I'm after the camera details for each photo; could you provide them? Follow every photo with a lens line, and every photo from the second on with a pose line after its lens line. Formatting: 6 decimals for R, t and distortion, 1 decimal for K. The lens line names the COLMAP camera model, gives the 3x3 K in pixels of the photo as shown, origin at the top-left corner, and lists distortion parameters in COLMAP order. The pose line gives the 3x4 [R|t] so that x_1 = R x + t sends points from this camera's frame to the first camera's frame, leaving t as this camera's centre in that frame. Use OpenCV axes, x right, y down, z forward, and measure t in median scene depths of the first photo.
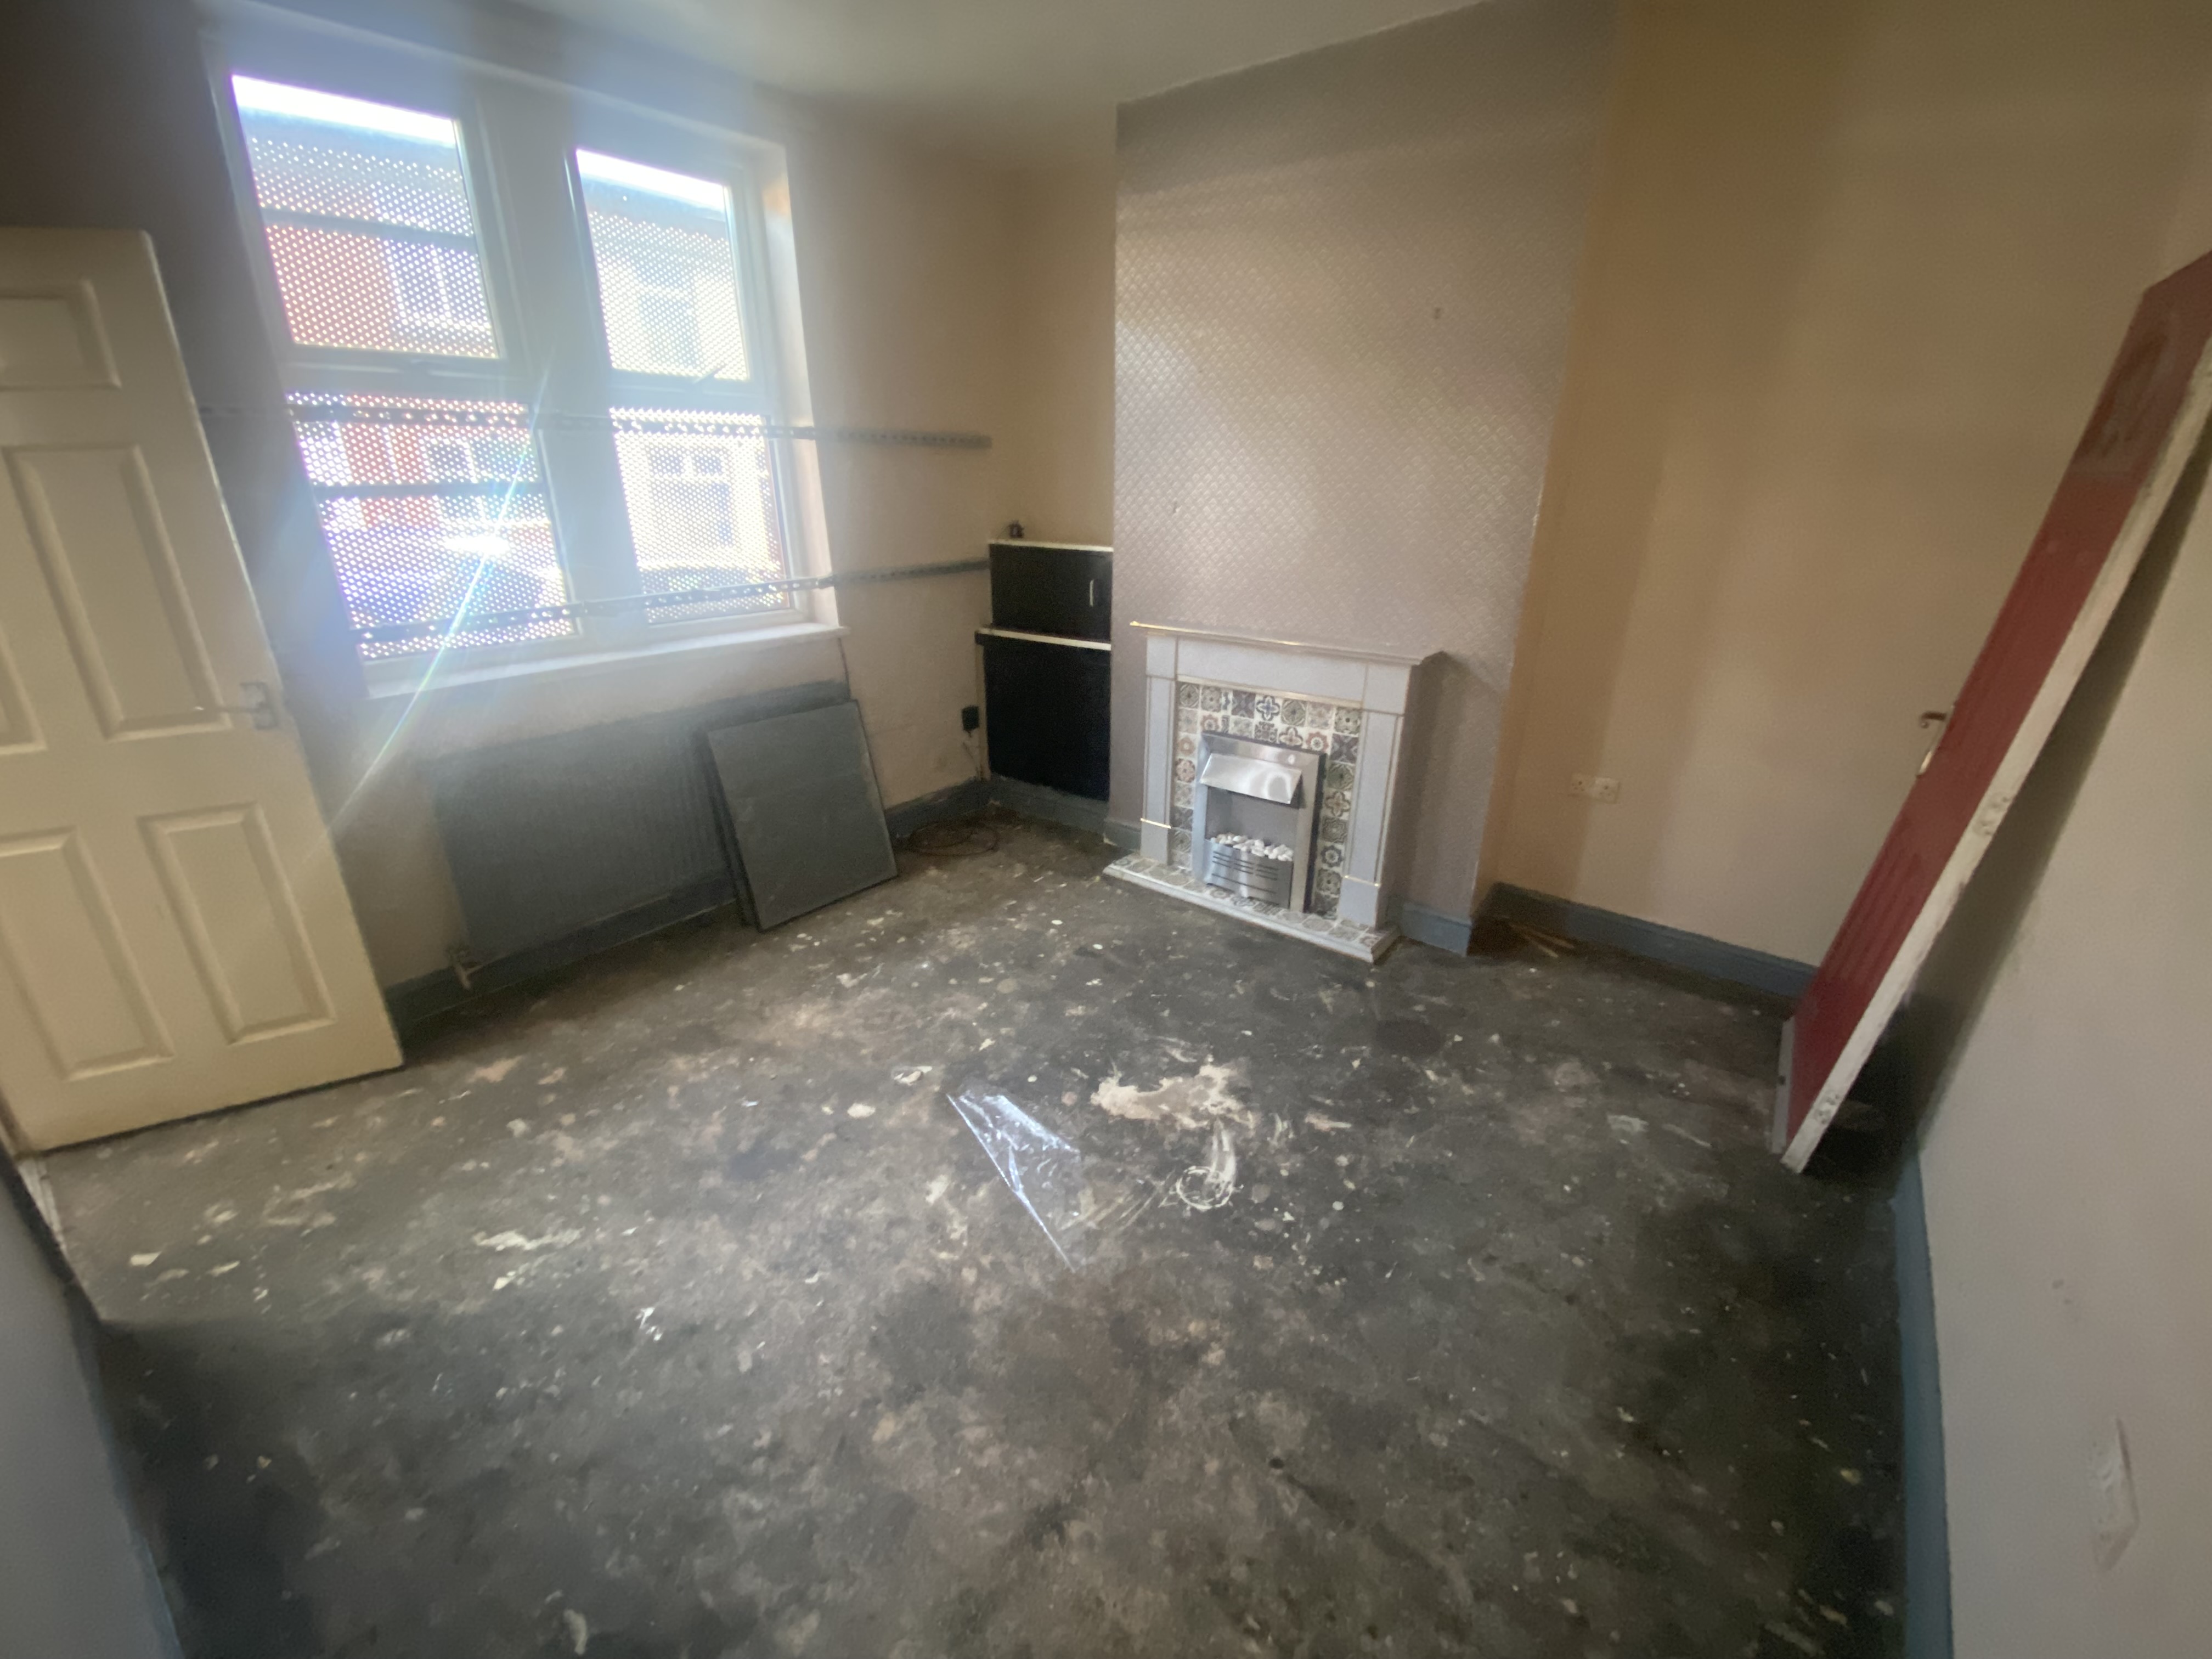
lens RADIAL K [[907.1, 0, 1106.0], [0, 907.1, 829.5], [0, 0, 1]] dist [0.066405, -0.024101]
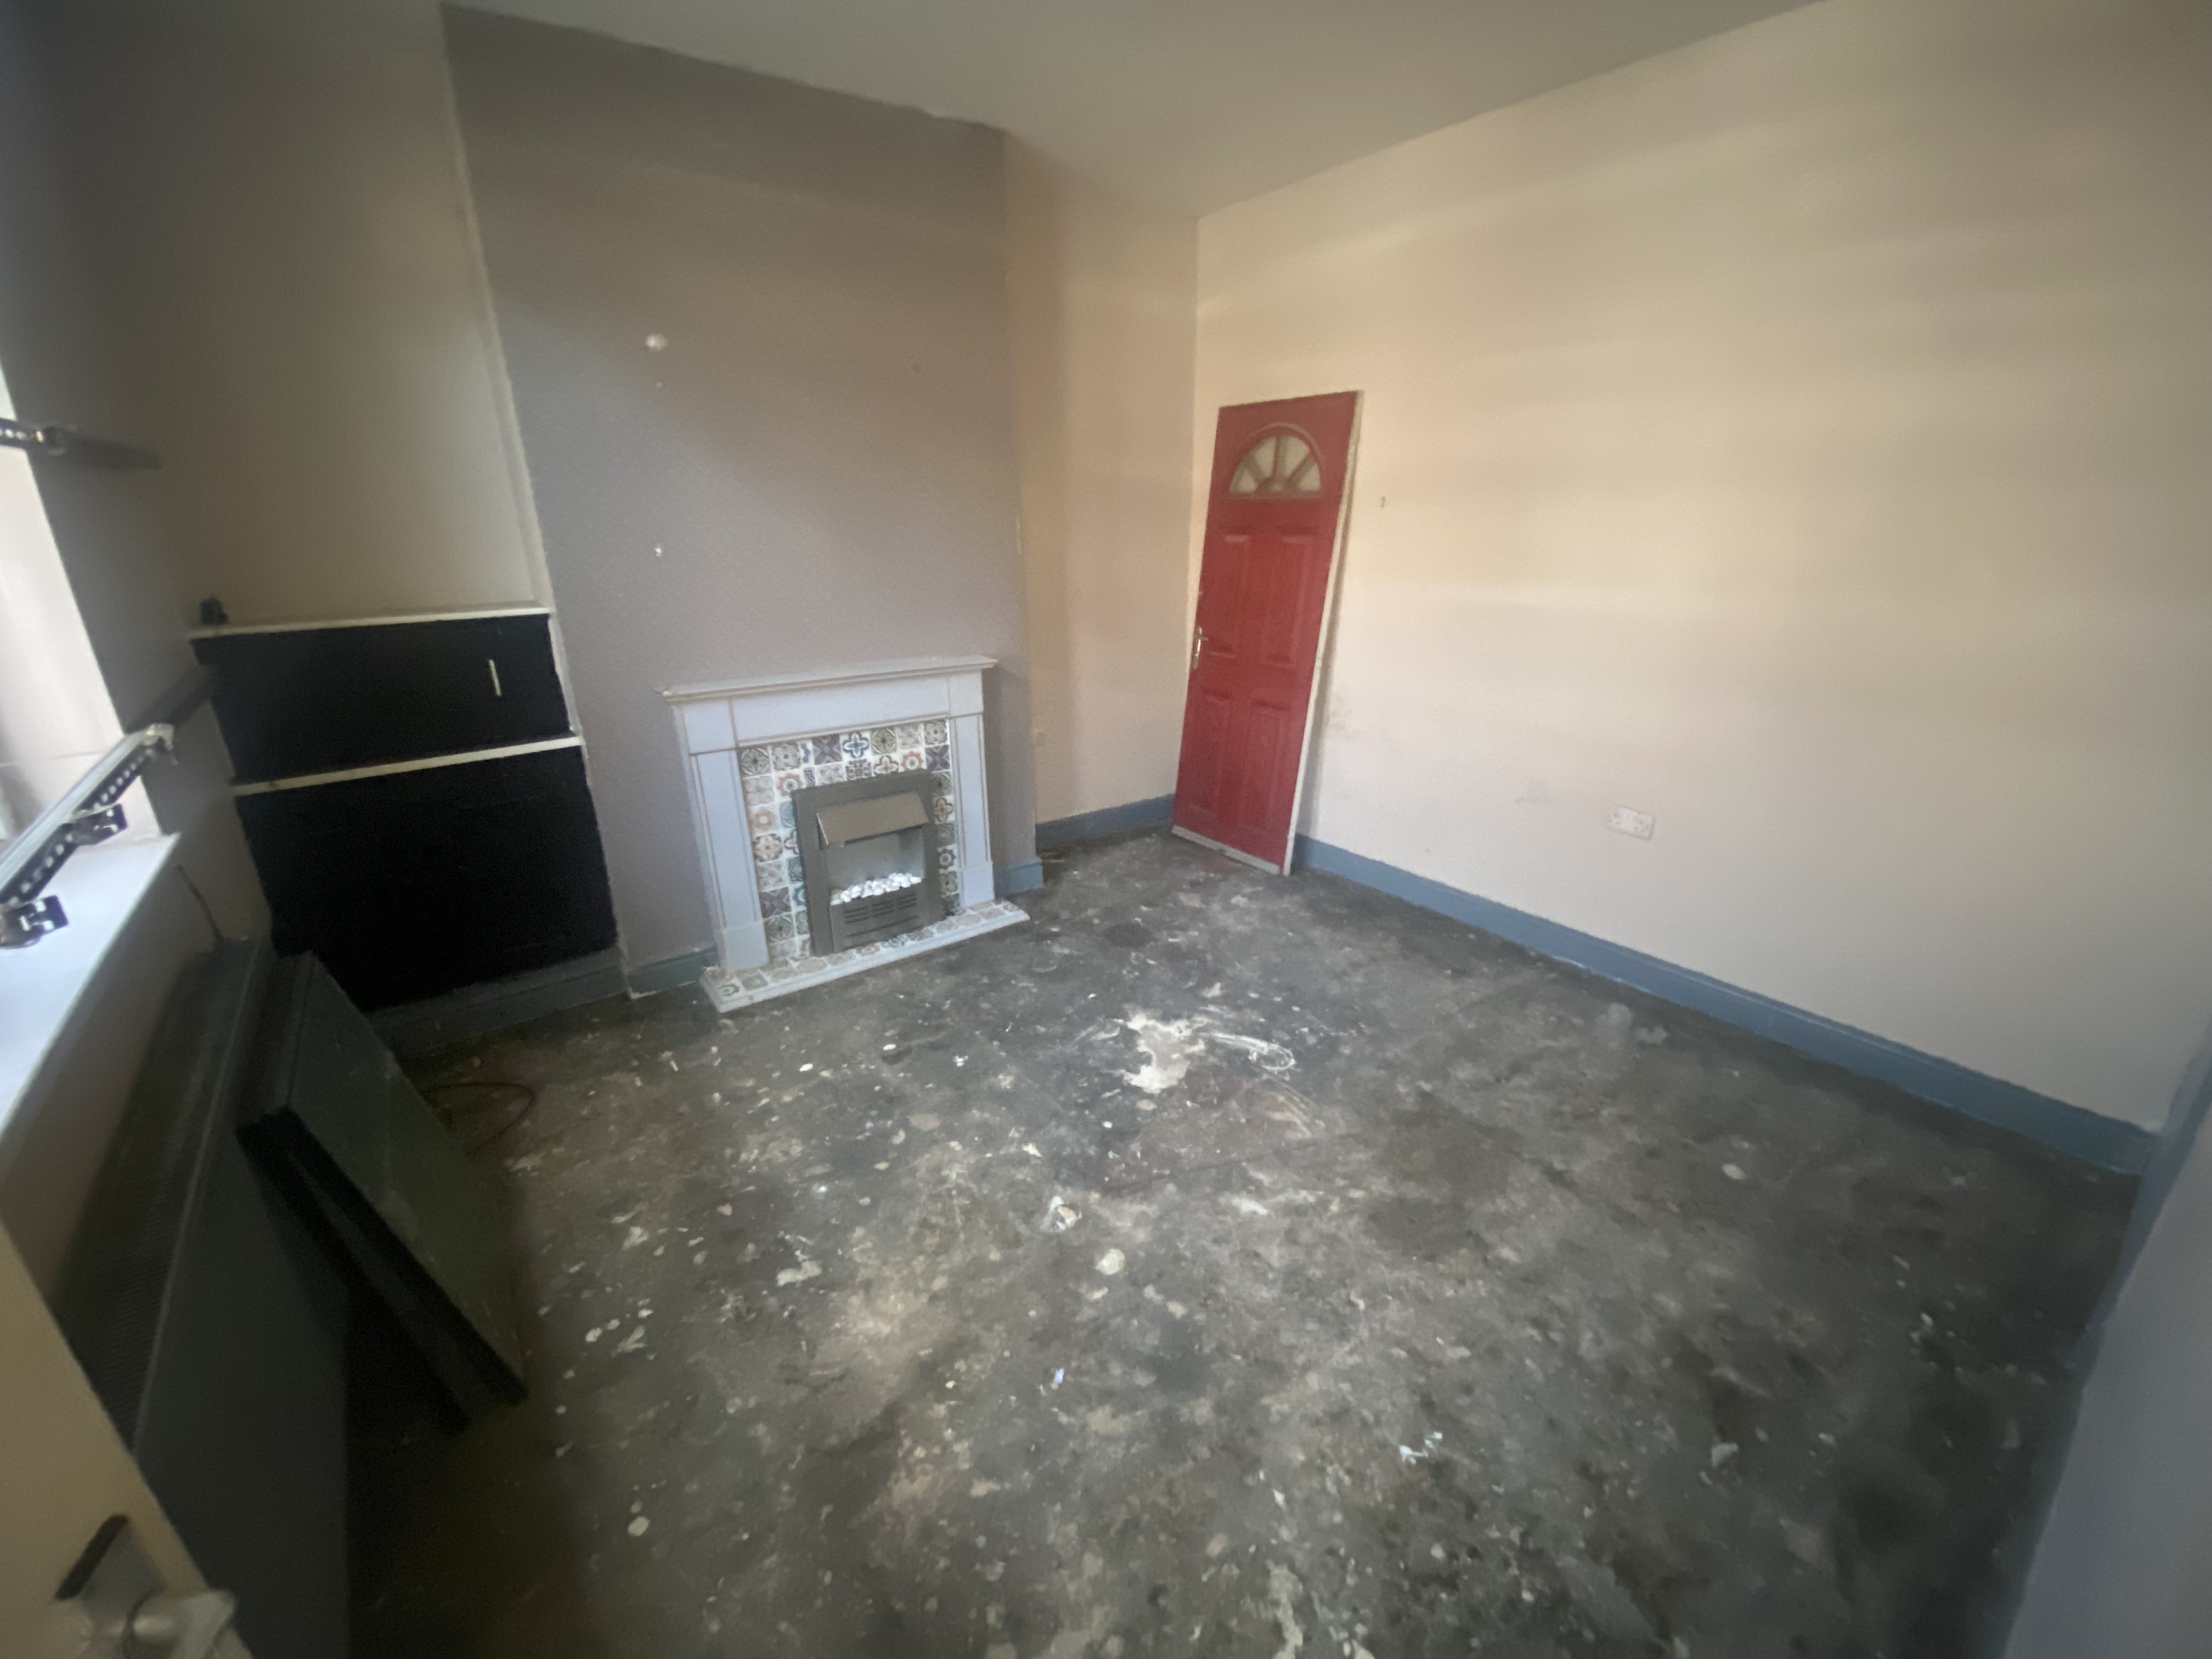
lens RADIAL K [[907.1, 0, 1106.0], [0, 907.1, 829.5], [0, 0, 1]] dist [0.066405, -0.024101]
pose [[0.254159, -0.326842, 0.910262, -0.828174], [0.354495, 0.907150, 0.226744, -0.221243], [-0.899854, 0.265054, 0.346424, 0.561496]]
